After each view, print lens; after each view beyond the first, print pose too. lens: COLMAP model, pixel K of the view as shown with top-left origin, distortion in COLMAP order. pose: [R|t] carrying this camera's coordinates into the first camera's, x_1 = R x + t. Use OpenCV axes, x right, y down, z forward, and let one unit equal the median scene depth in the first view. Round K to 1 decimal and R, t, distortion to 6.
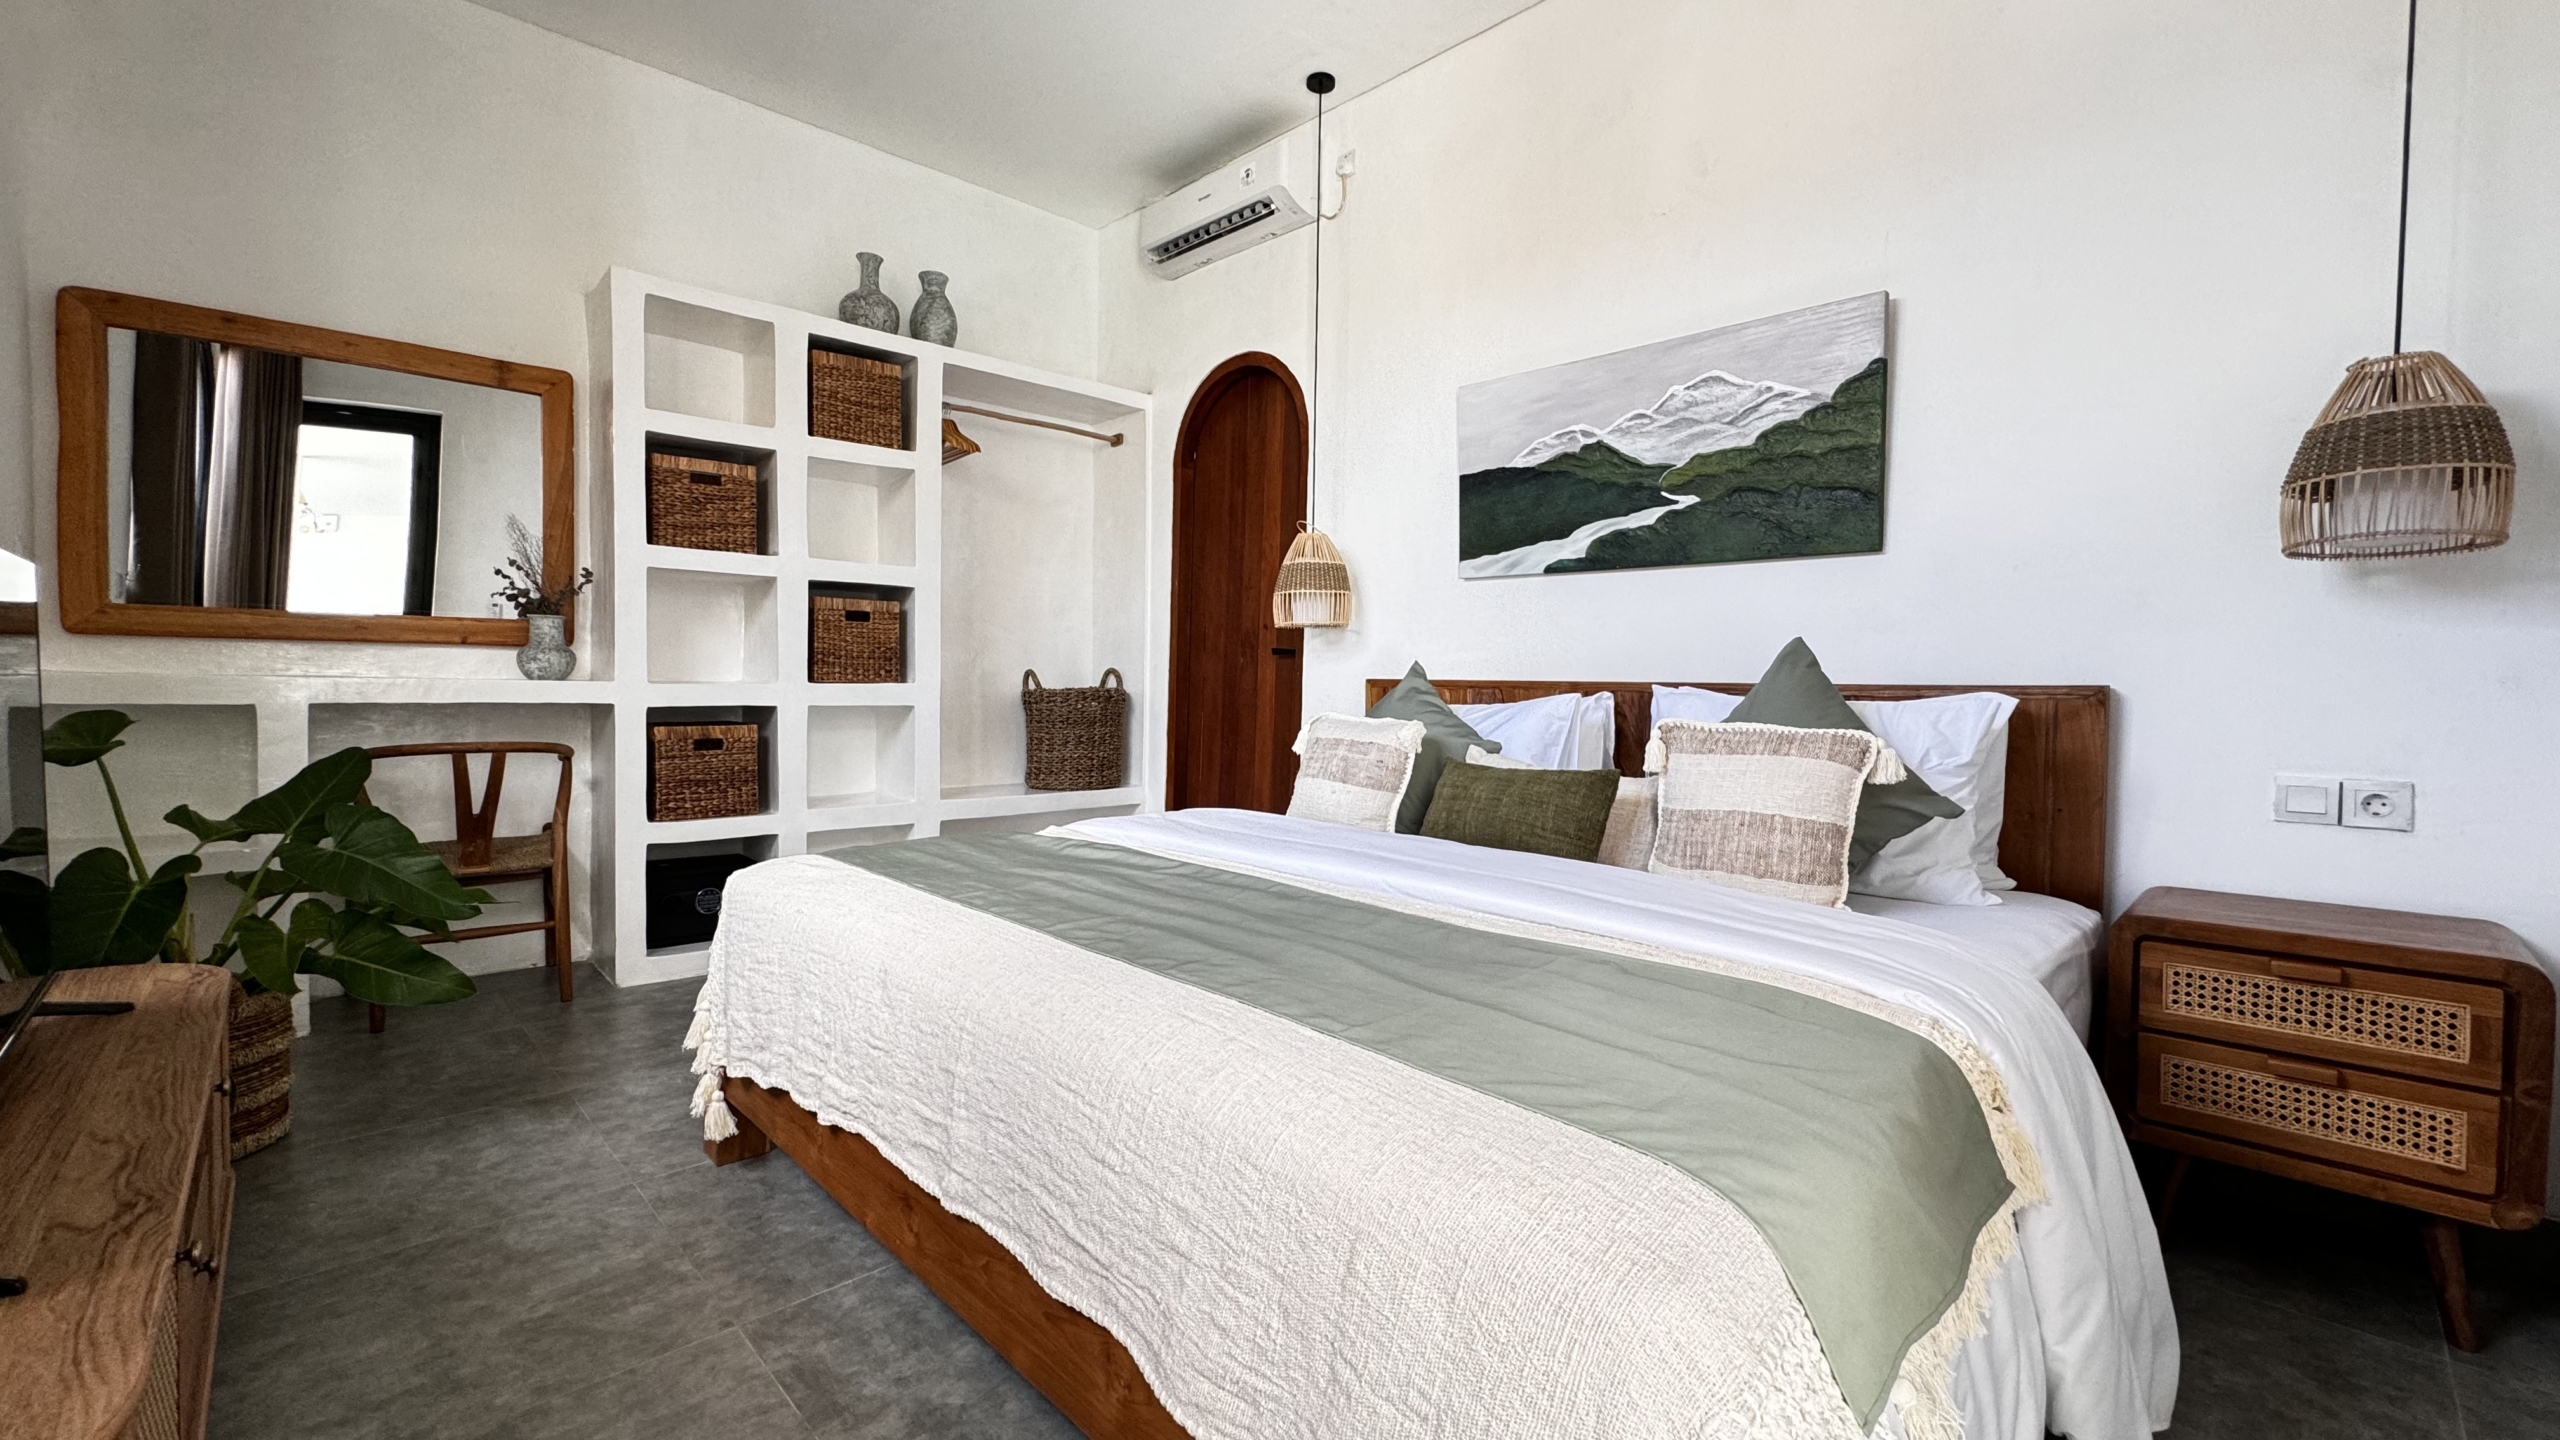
lens RADIAL K [[1022.3, 0, 1277.5], [0, 1022.3, 710.2], [0, 0, 1]] dist [-0.000268, 0.000066]
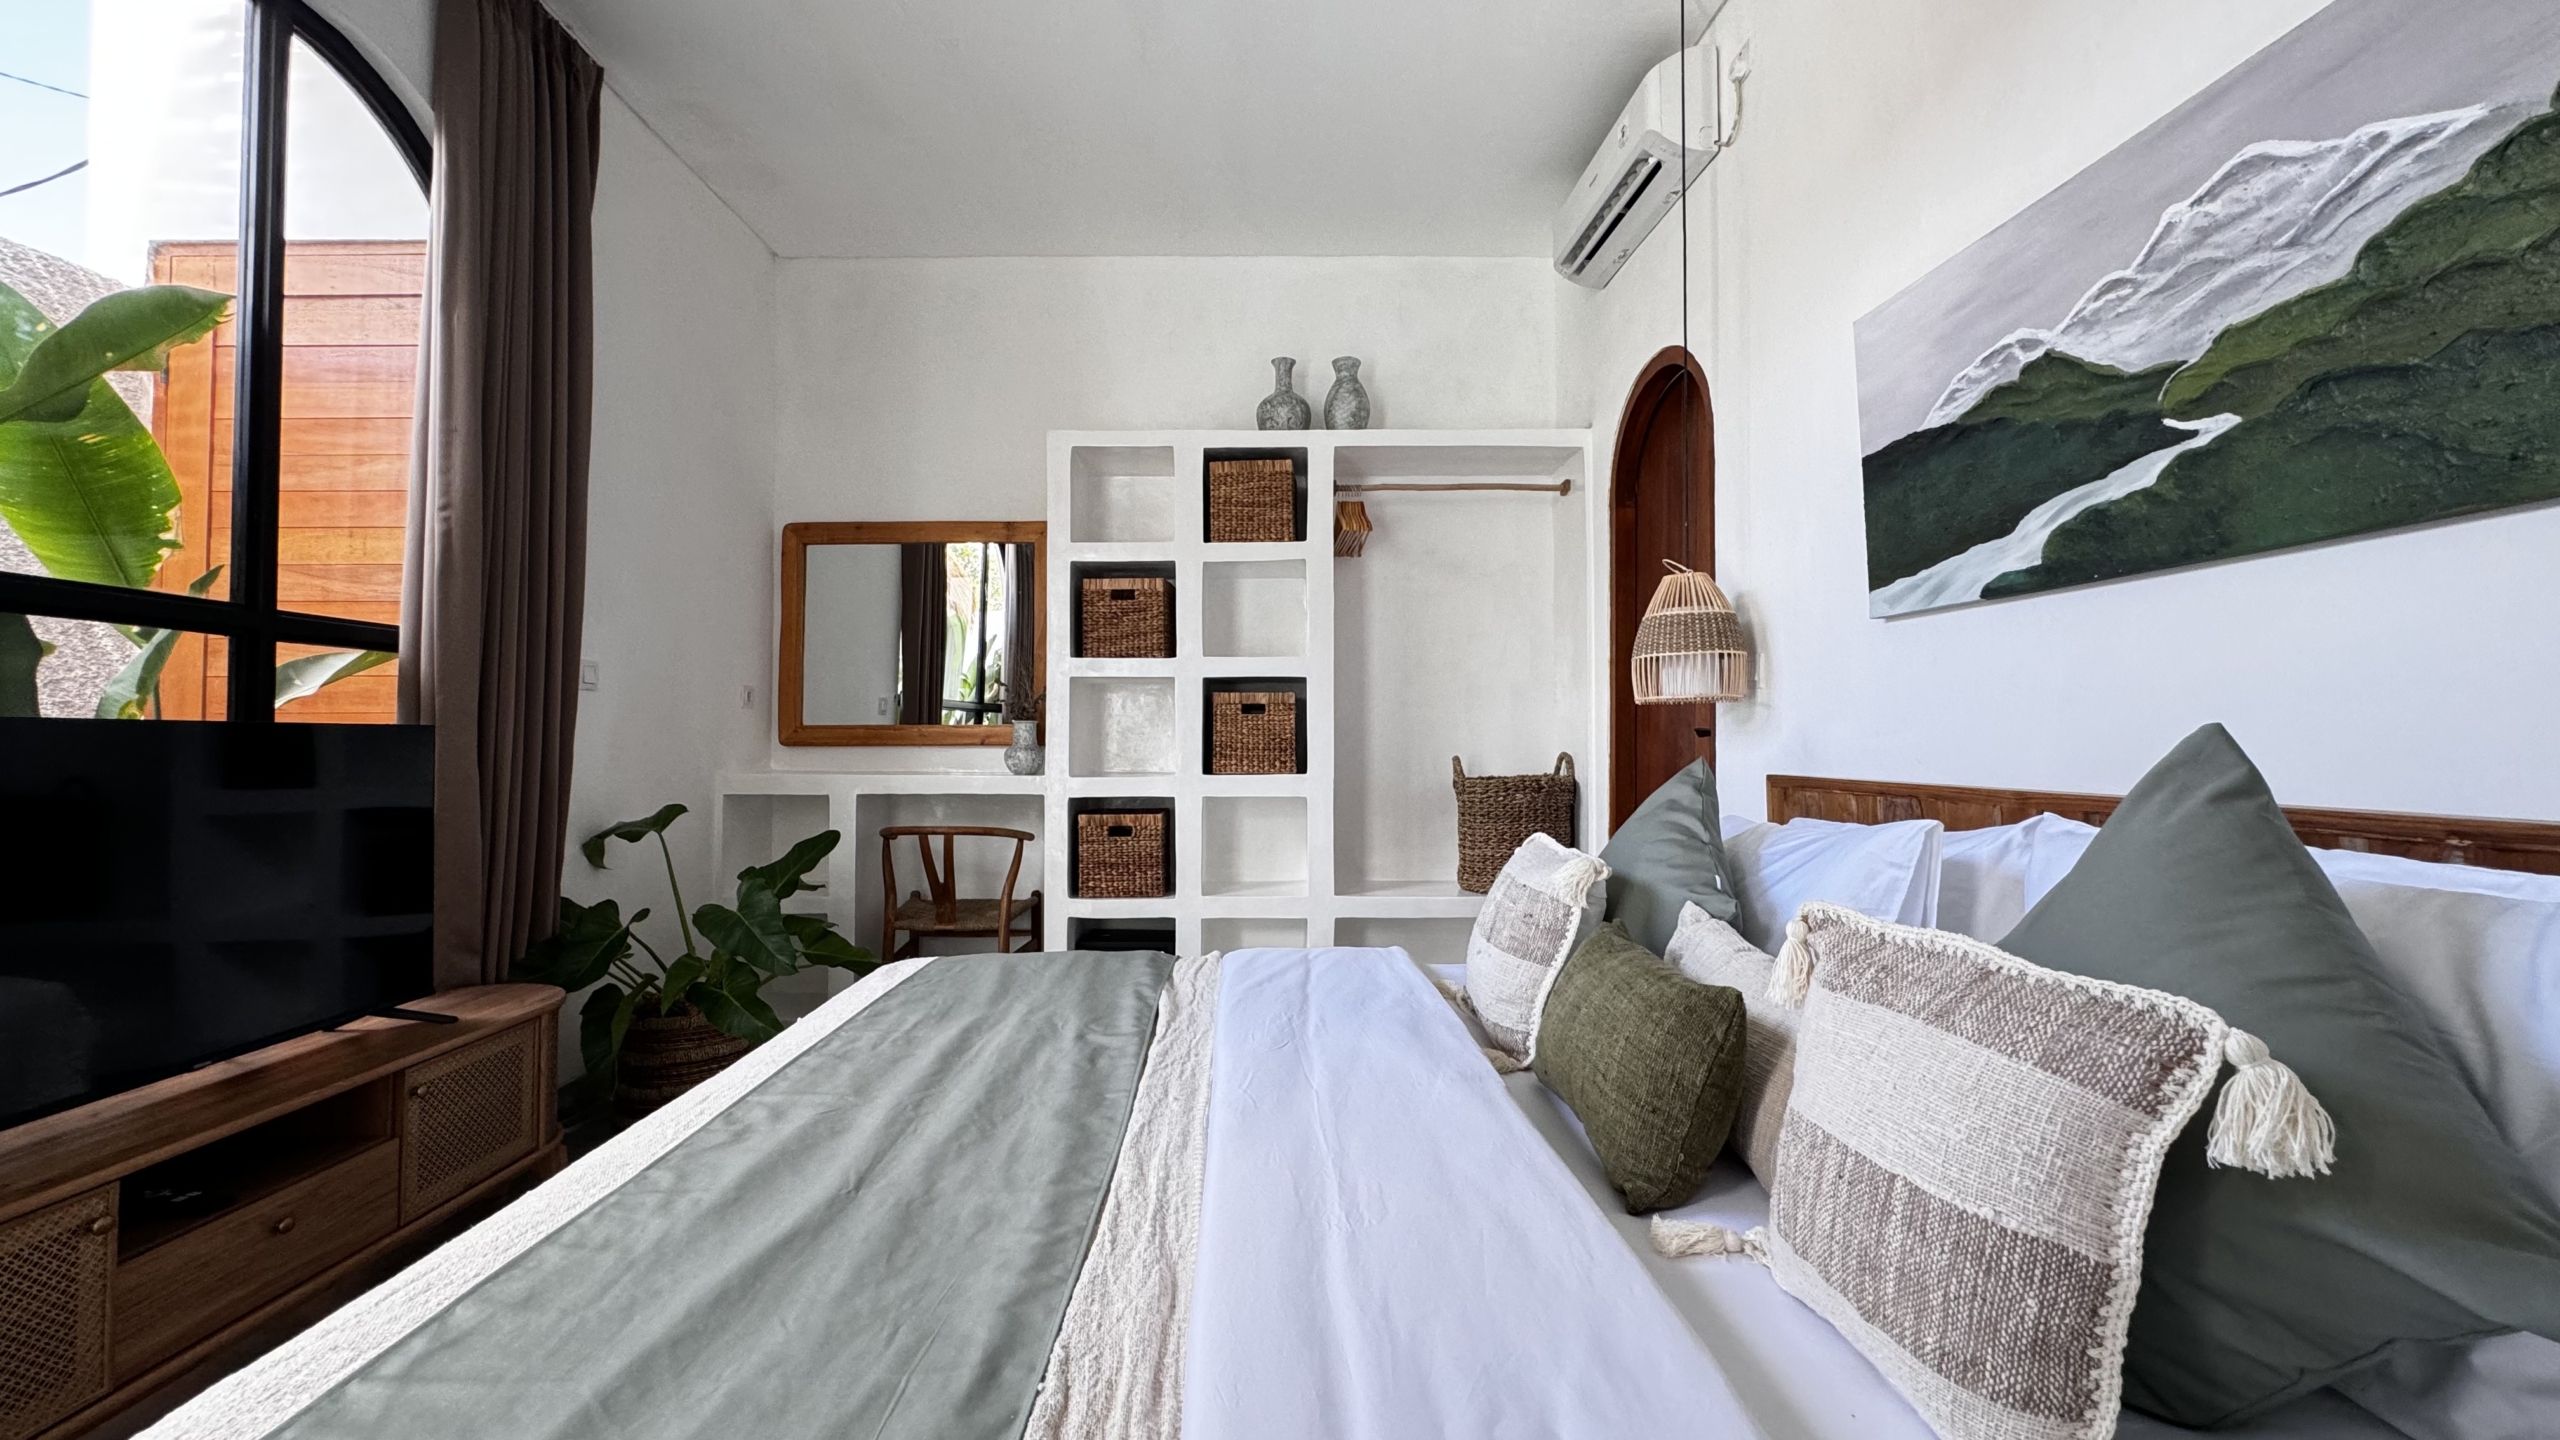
lens RADIAL K [[1022.3, 0, 1274.5], [0, 1022.3, 711.8], [0, 0, 1]] dist [-0.000268, 0.000066]
pose [[0.740299, -0.035128, -0.671359, 0.339813], [-0.006679, 0.998200, -0.059594, -0.033206], [0.672245, 0.048601, 0.738732, 0.302949]]
